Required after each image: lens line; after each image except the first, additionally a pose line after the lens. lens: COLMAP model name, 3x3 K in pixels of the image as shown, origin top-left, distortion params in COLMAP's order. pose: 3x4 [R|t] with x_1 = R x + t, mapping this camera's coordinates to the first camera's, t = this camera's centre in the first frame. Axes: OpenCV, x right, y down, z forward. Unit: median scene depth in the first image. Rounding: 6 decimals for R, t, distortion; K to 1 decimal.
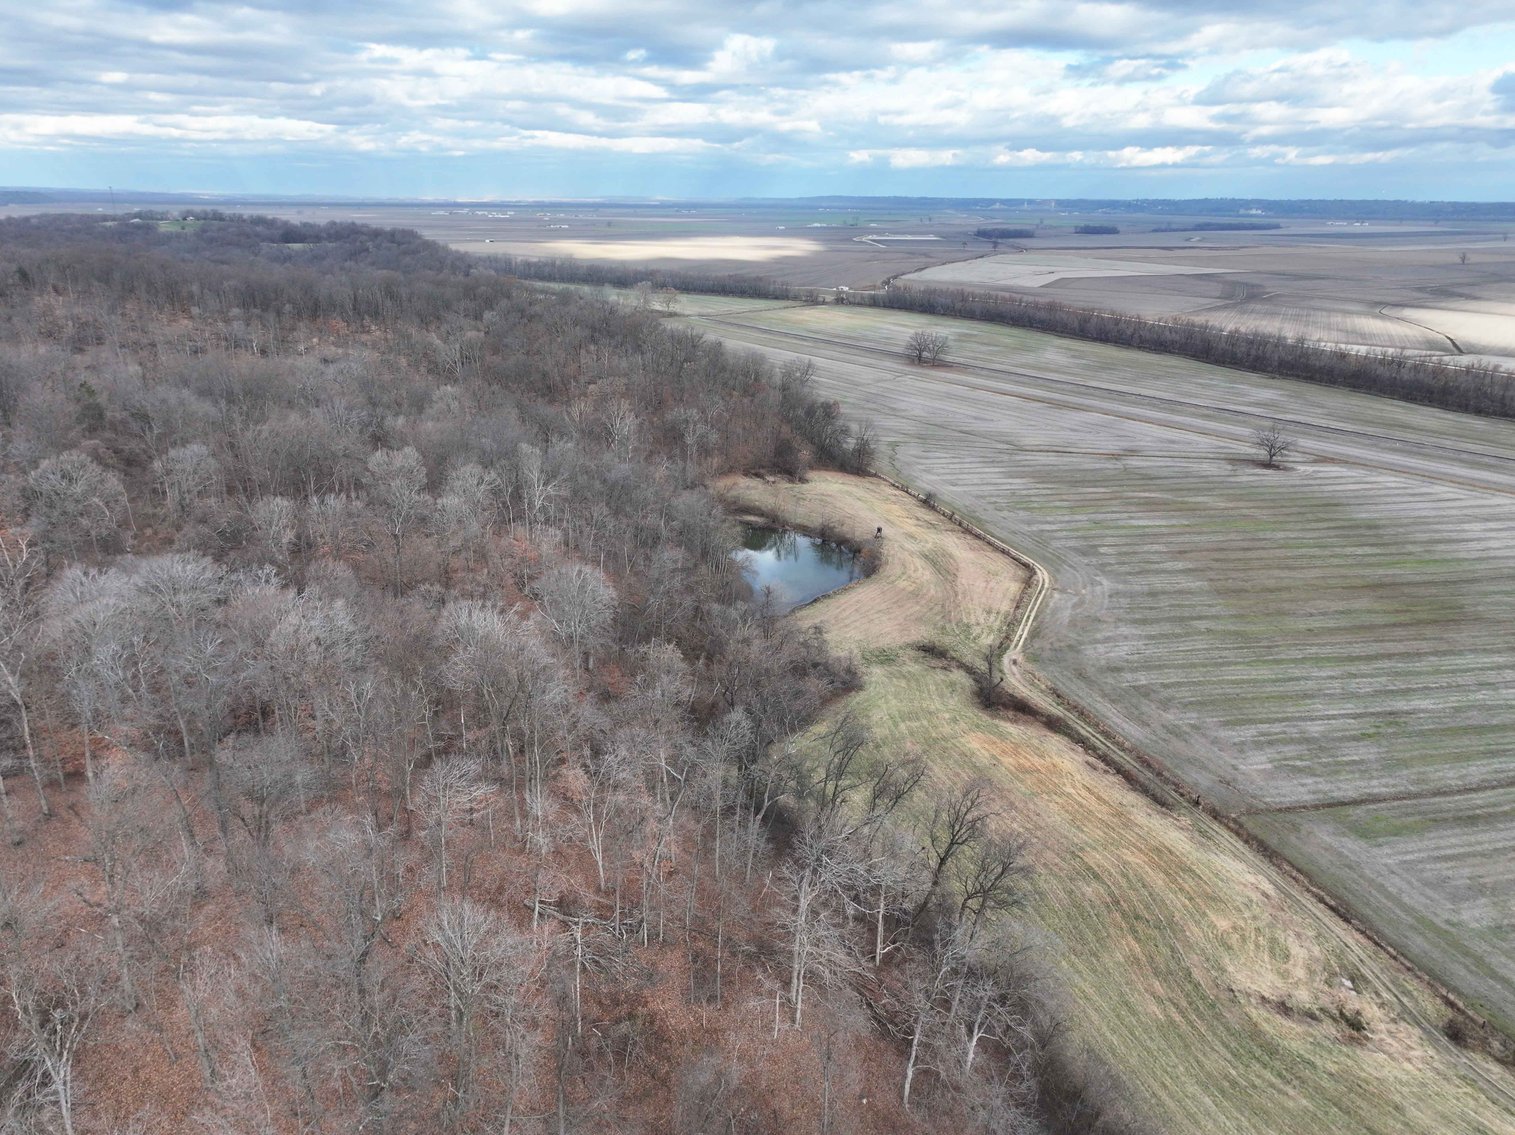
lens RADIAL K [[1070.7, 0, 761.0], [0, 1070.7, 564.6], [0, 0, 1]] dist [-0.004594, 0.019530]
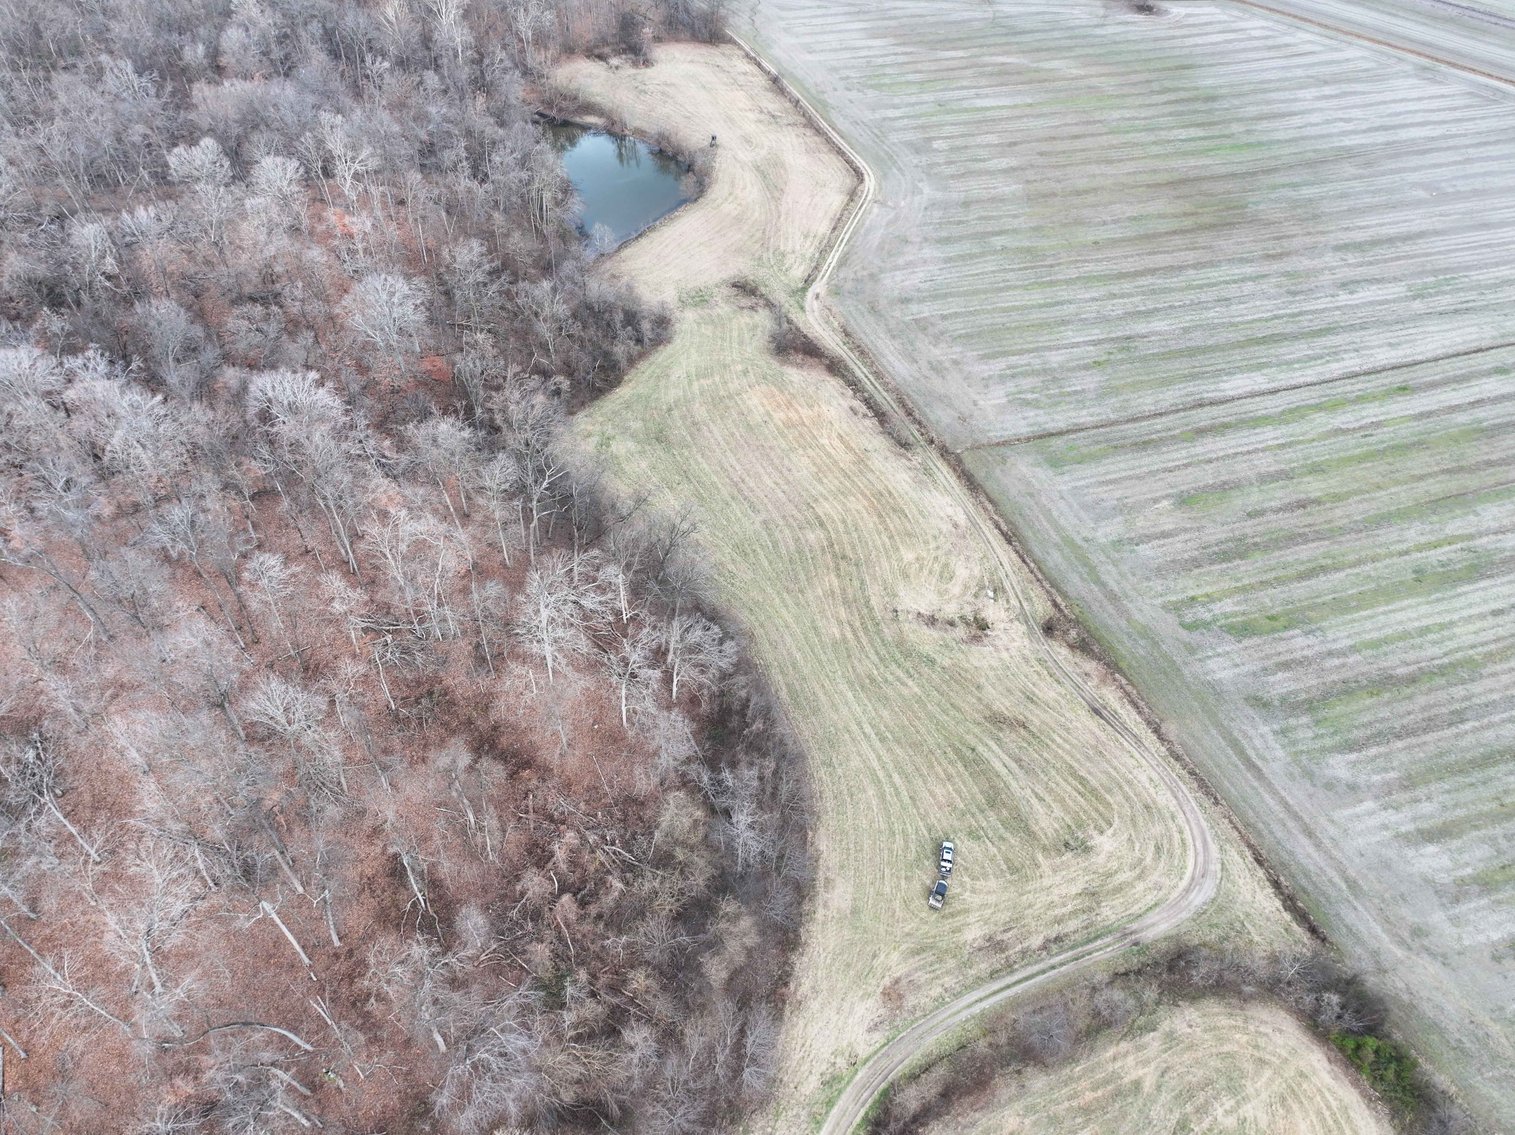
lens RADIAL K [[1070.7, 0, 754.0], [0, 1070.7, 568.1], [0, 0, 1]] dist [-0.004594, 0.019530]
pose [[0.997464, -0.057197, 0.042355, 0.110945], [0.032677, 0.896713, 0.441405, -0.152238], [-0.063228, -0.438902, 0.896308, -0.118094]]
